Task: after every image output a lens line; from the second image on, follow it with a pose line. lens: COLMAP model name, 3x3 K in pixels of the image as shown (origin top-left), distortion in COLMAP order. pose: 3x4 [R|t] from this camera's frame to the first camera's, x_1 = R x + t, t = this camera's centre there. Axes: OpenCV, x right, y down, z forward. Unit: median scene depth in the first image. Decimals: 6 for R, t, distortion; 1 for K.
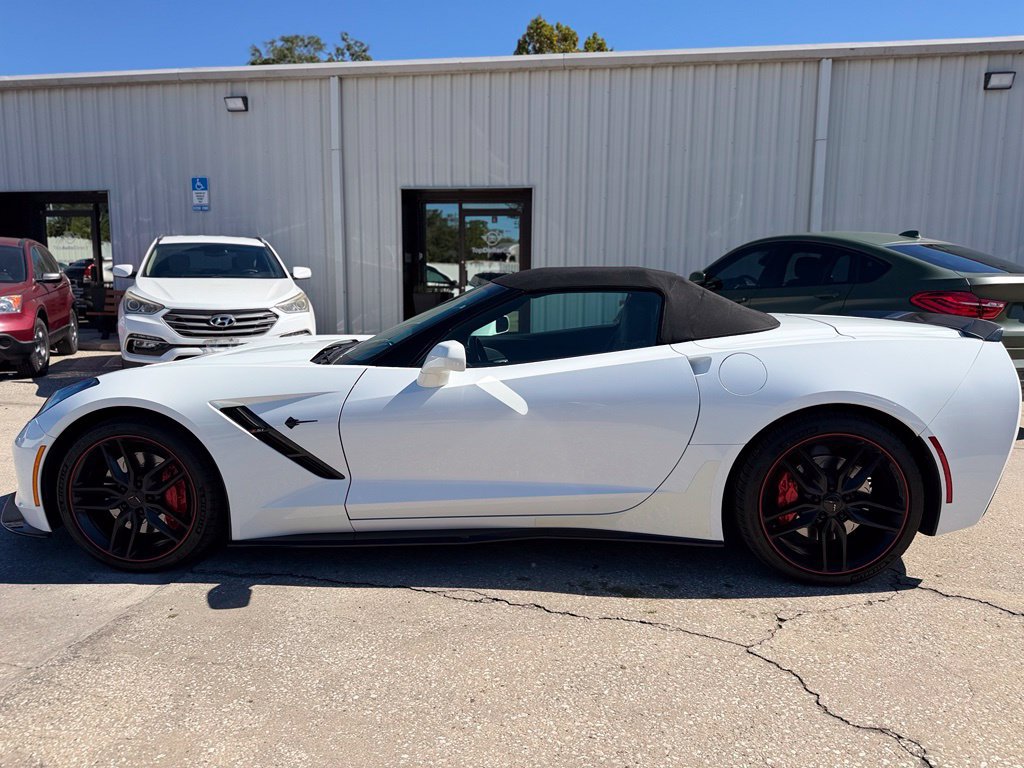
lens RADIAL K [[729.0, 0, 510.9], [0, 729.0, 385.6], [0, 0, 1]] dist [0.001060, -0.009391]
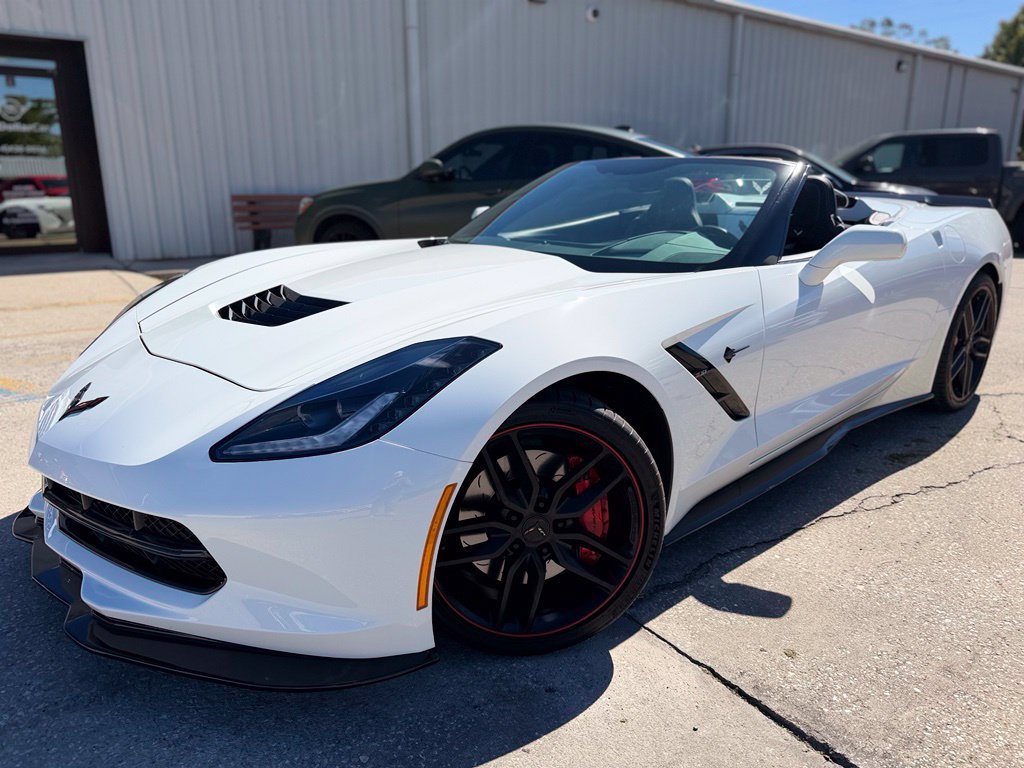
lens RADIAL K [[743.2, 0, 512.8], [0, 743.2, 388.9], [0, 0, 1]] dist [0.006655, -0.027121]
pose [[0.691422, -0.194375, 0.695811, -0.934843], [0.100340, 0.979629, 0.173952, -0.063322], [-0.715449, -0.050456, 0.696841, 0.615165]]
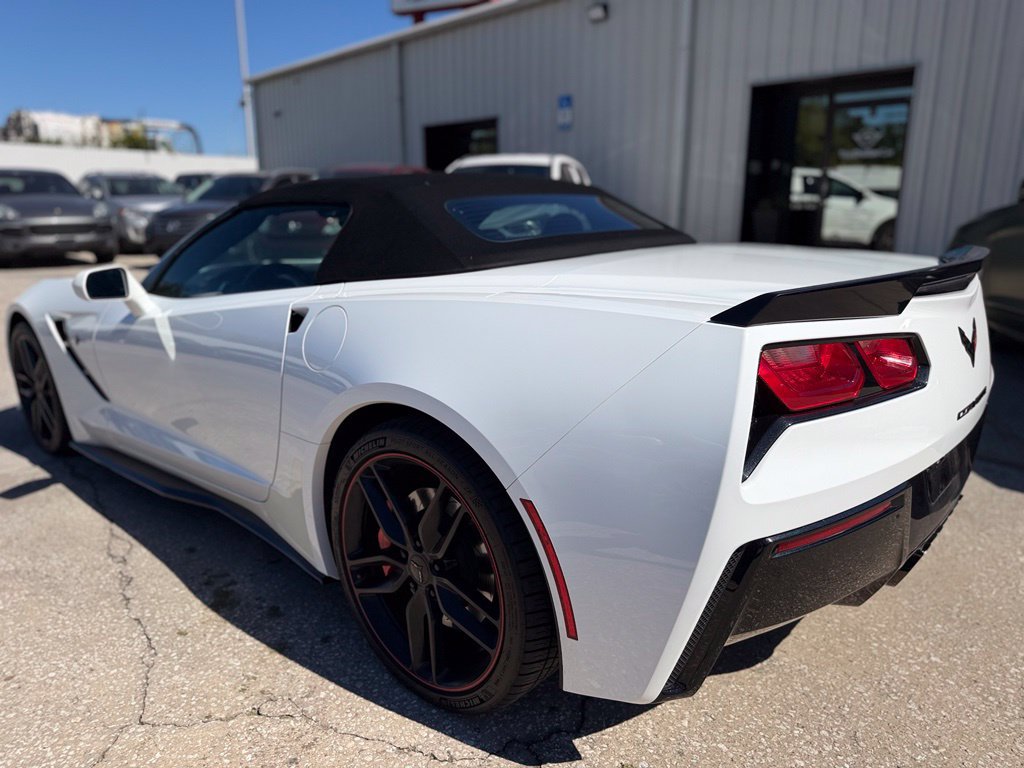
lens RADIAL K [[733.1, 0, 512.0], [0, 733.1, 384.0], [0, 0, 1]] dist [-0.005187, -0.004980]
pose [[0.774504, 0.136787, -0.617602, 0.788802], [-0.070690, 0.988940, 0.130383, -0.065505], [0.628607, -0.057324, 0.775608, 0.553886]]
